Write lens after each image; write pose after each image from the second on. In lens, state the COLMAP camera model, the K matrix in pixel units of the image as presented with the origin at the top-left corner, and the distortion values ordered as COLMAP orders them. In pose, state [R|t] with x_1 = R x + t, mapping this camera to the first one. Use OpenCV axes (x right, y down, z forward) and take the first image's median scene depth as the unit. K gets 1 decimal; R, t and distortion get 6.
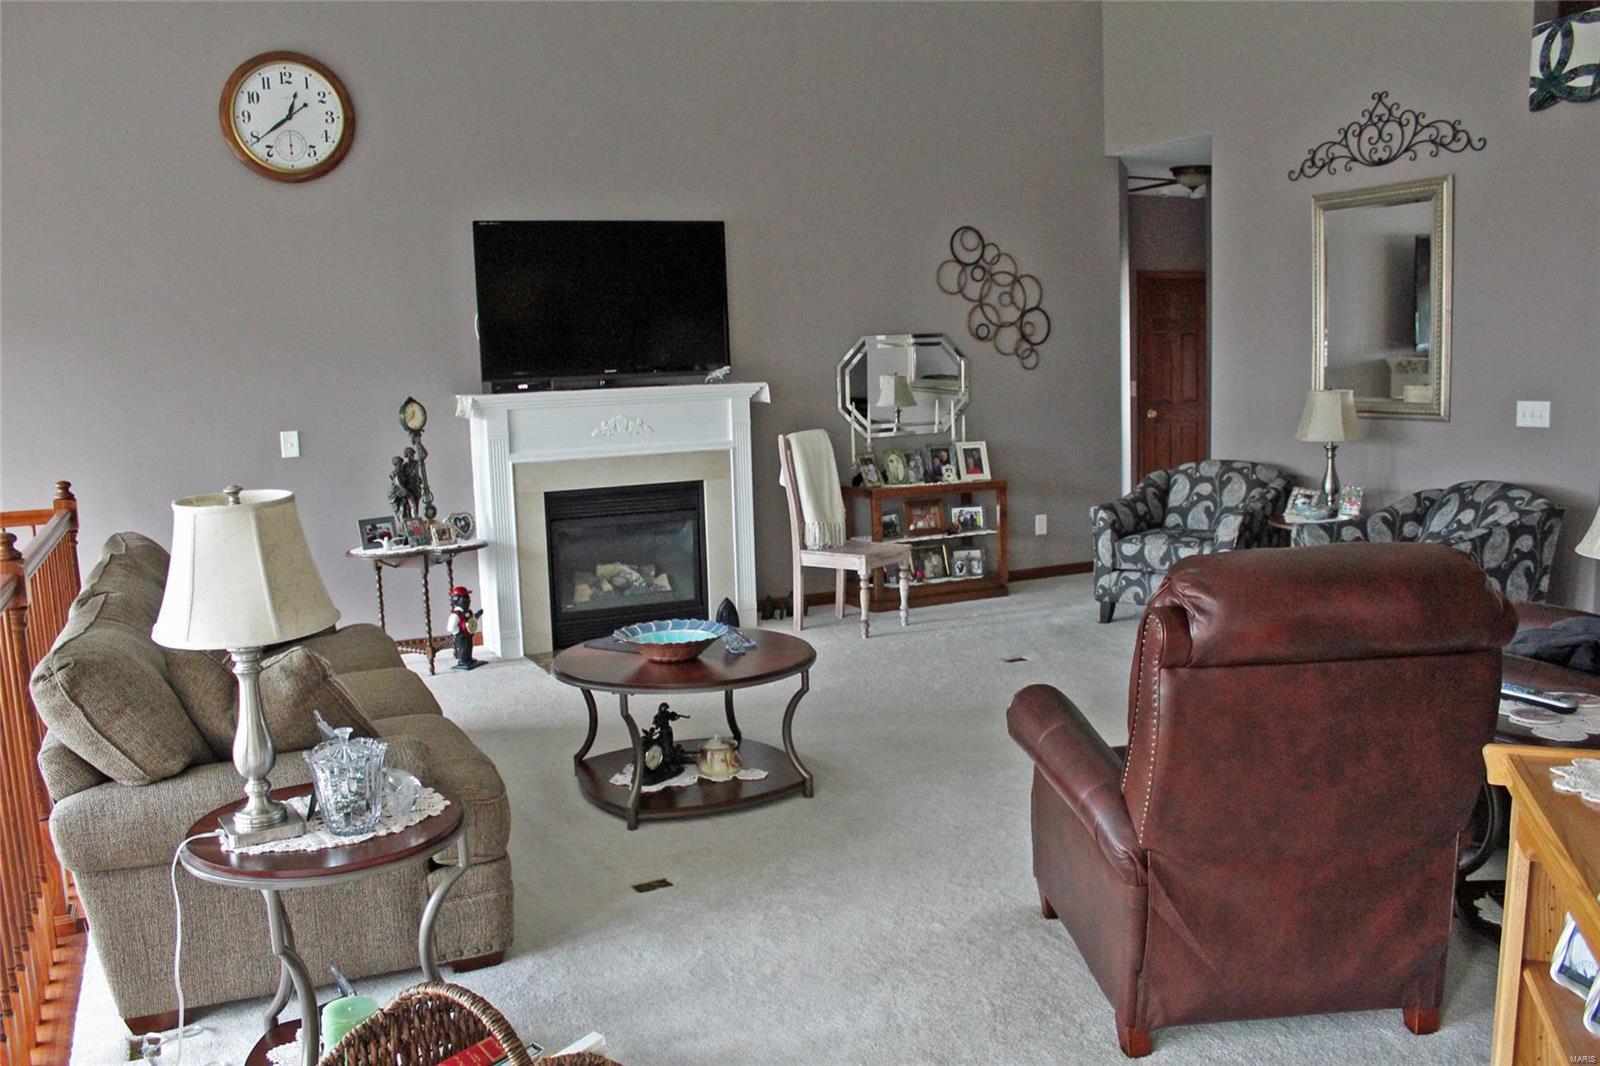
lens RADIAL K [[1352.3, 0, 803.8], [0, 1352.3, 558.6], [0, 0, 1]] dist [-0.172477, 0.156724]
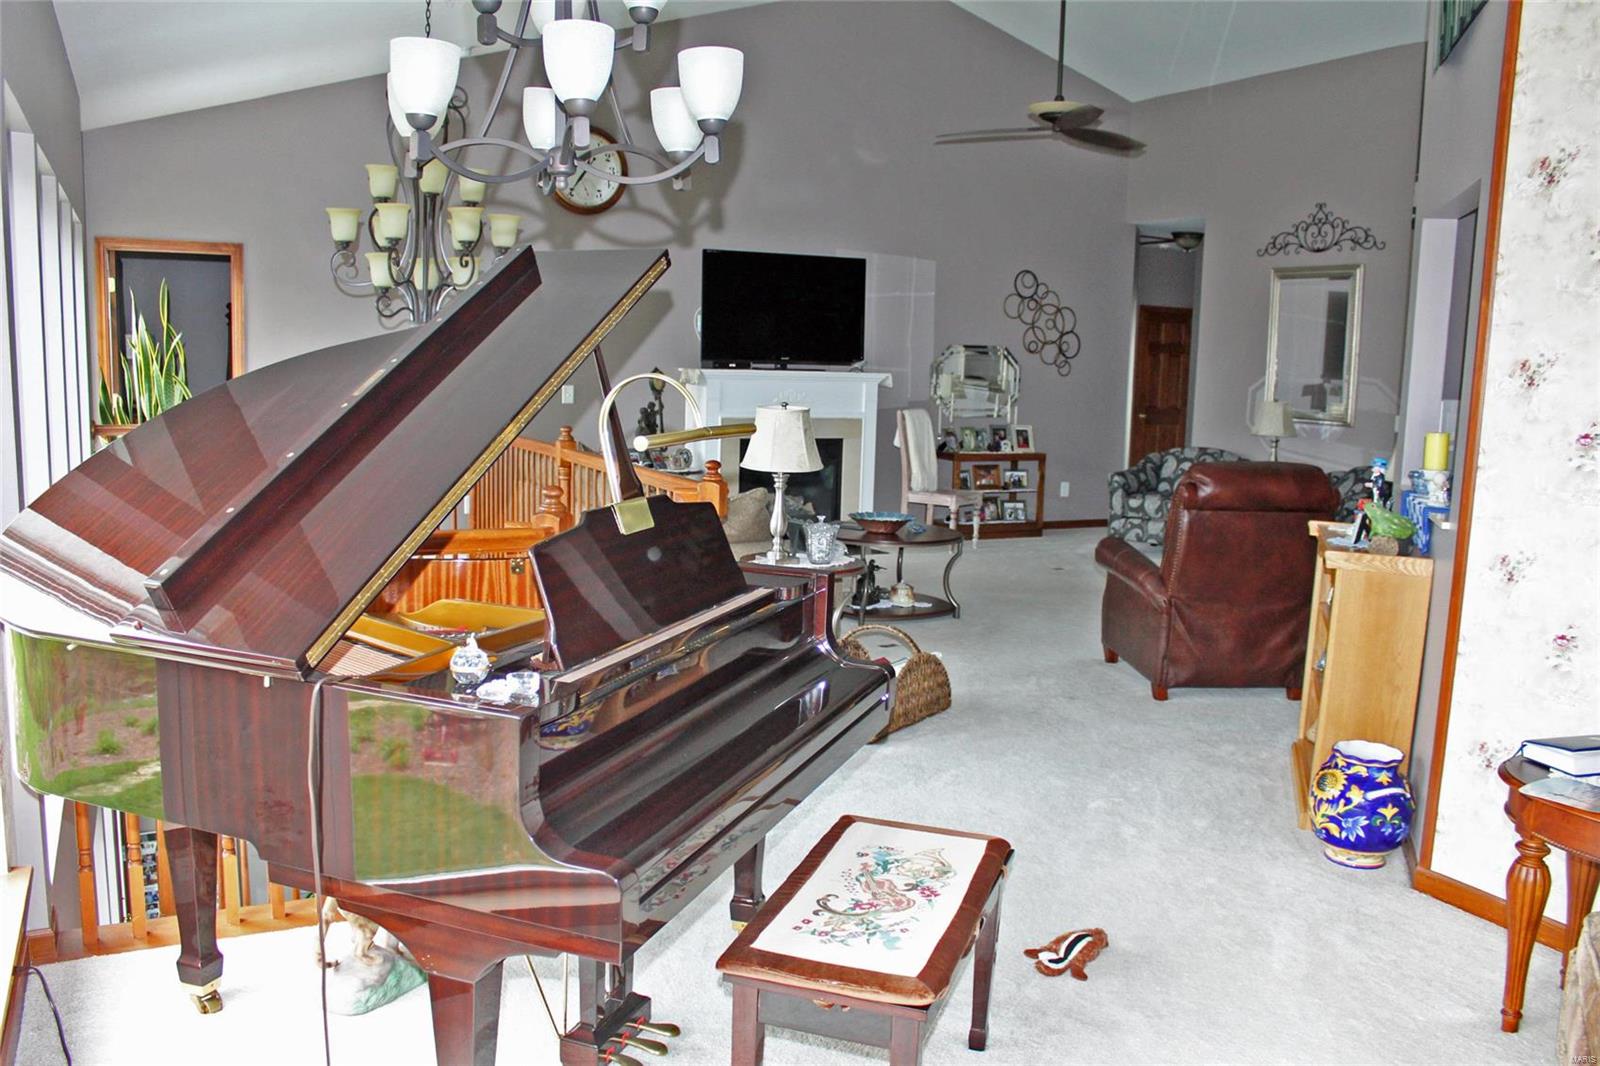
lens RADIAL K [[1352.3, 0, 803.8], [0, 1352.3, 558.6], [0, 0, 1]] dist [-0.172477, 0.156724]
pose [[0.997980, 0.055224, 0.031398, -0.152865], [-0.055341, 0.998463, 0.002883, 0.066777], [-0.031190, -0.004615, 0.999503, -0.429908]]
